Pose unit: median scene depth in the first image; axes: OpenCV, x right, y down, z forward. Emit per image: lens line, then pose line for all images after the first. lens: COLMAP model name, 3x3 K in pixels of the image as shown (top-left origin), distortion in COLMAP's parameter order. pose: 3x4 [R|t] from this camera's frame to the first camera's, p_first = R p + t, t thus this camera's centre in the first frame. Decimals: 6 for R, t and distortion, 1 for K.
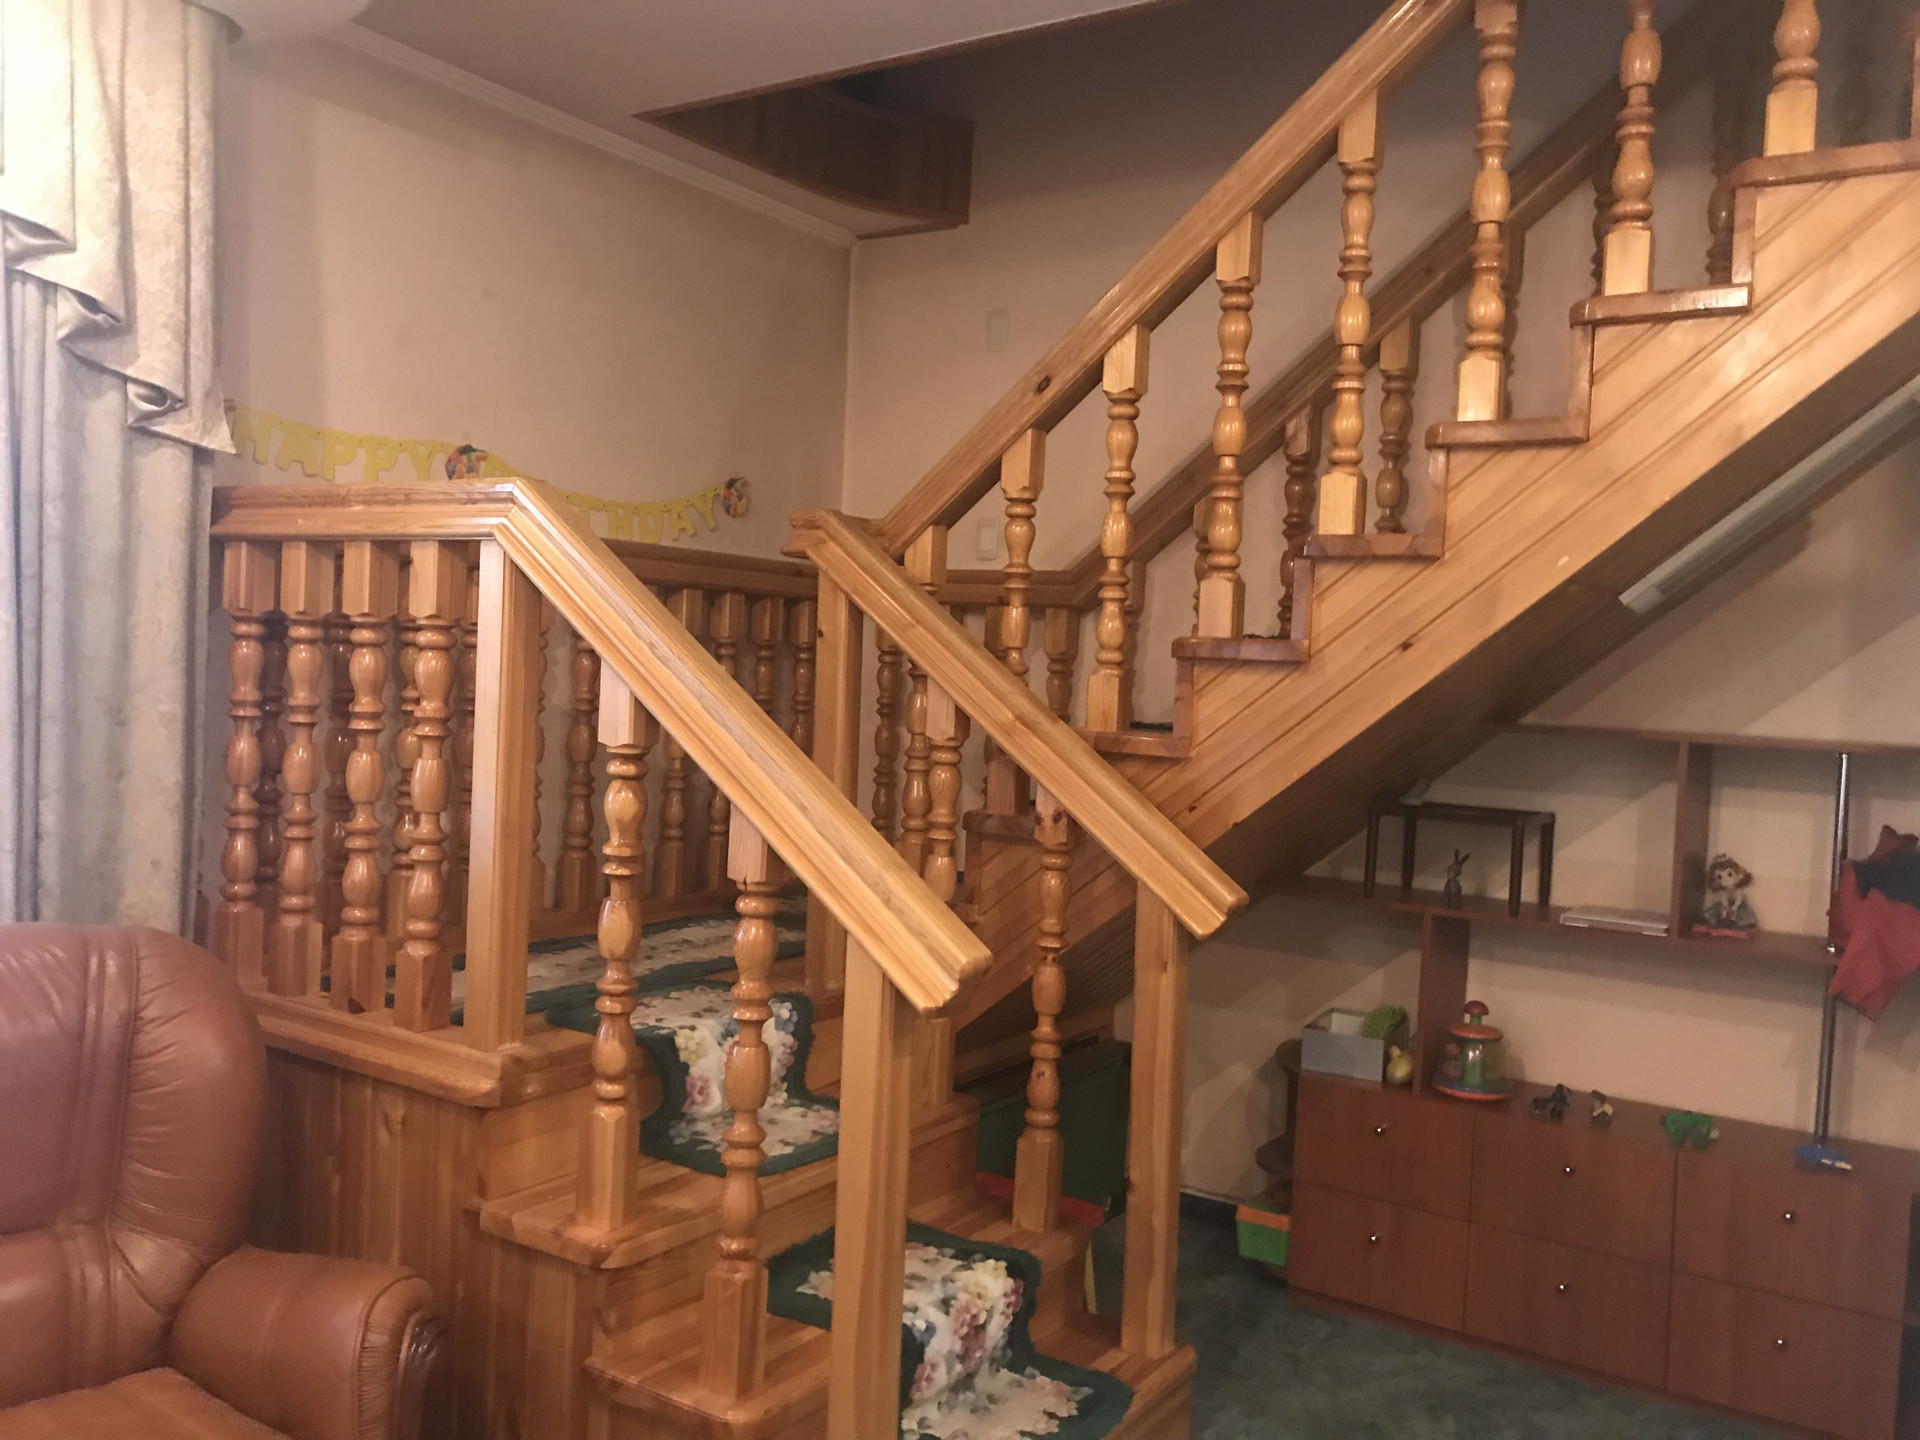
lens RADIAL K [[1570.9, 0, 925.1], [0, 1570.9, 713.0], [0, 0, 1]] dist [0.088532, -0.115895]
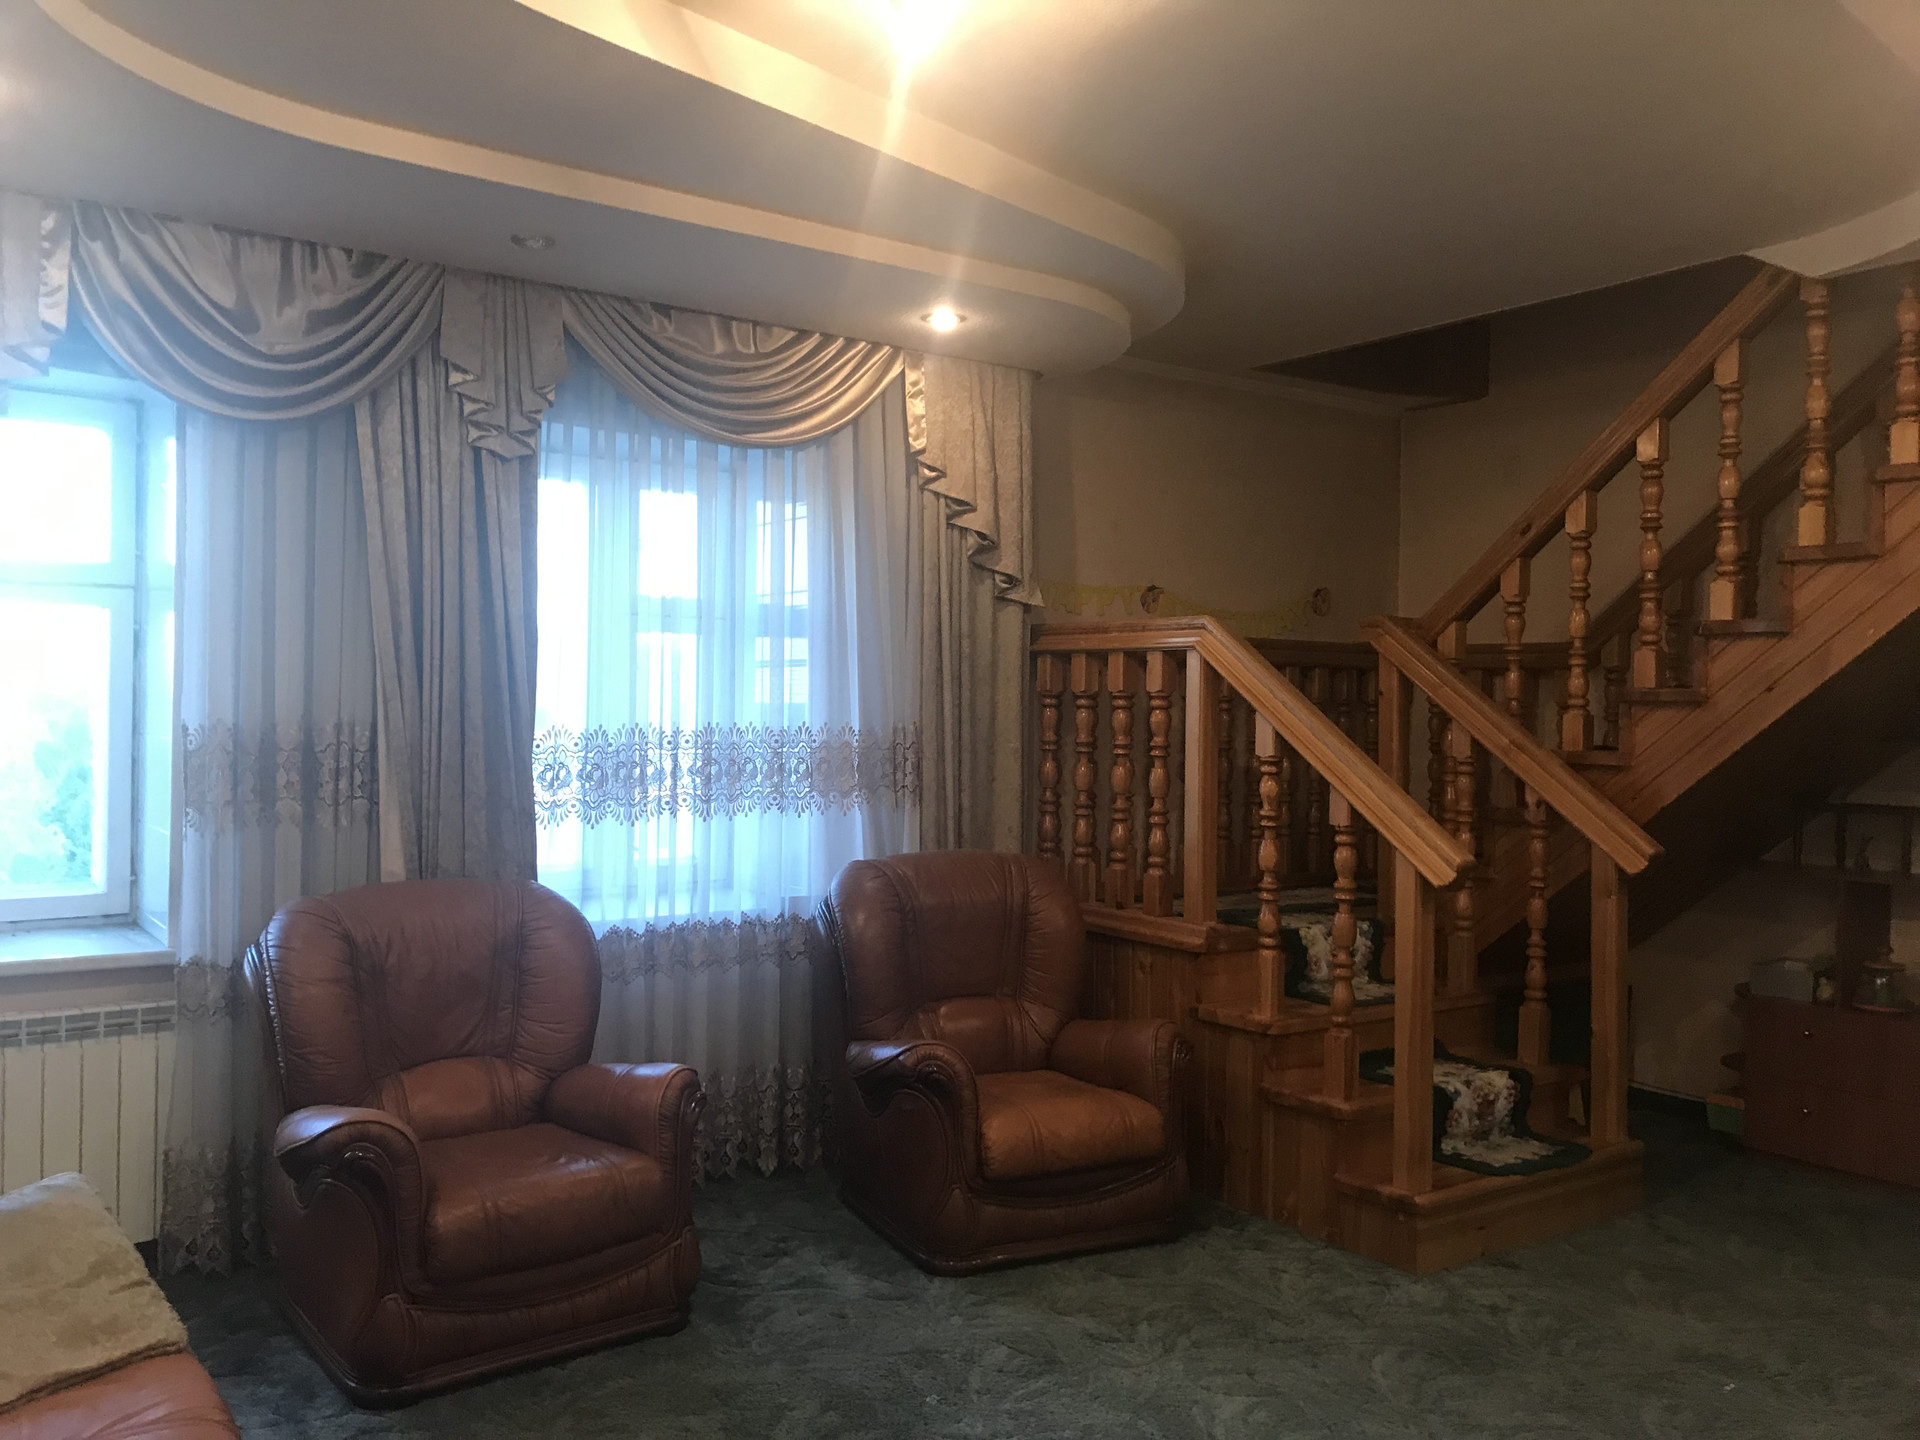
lens RADIAL K [[1567.1, 0, 933.6], [0, 1567.1, 703.4], [0, 0, 1]] dist [0.050208, -0.057196]
pose [[0.937594, -0.030730, -0.346371, 0.069649], [0.013921, 0.998606, -0.050913, 0.039369], [0.347452, 0.042914, 0.936715, -0.749360]]
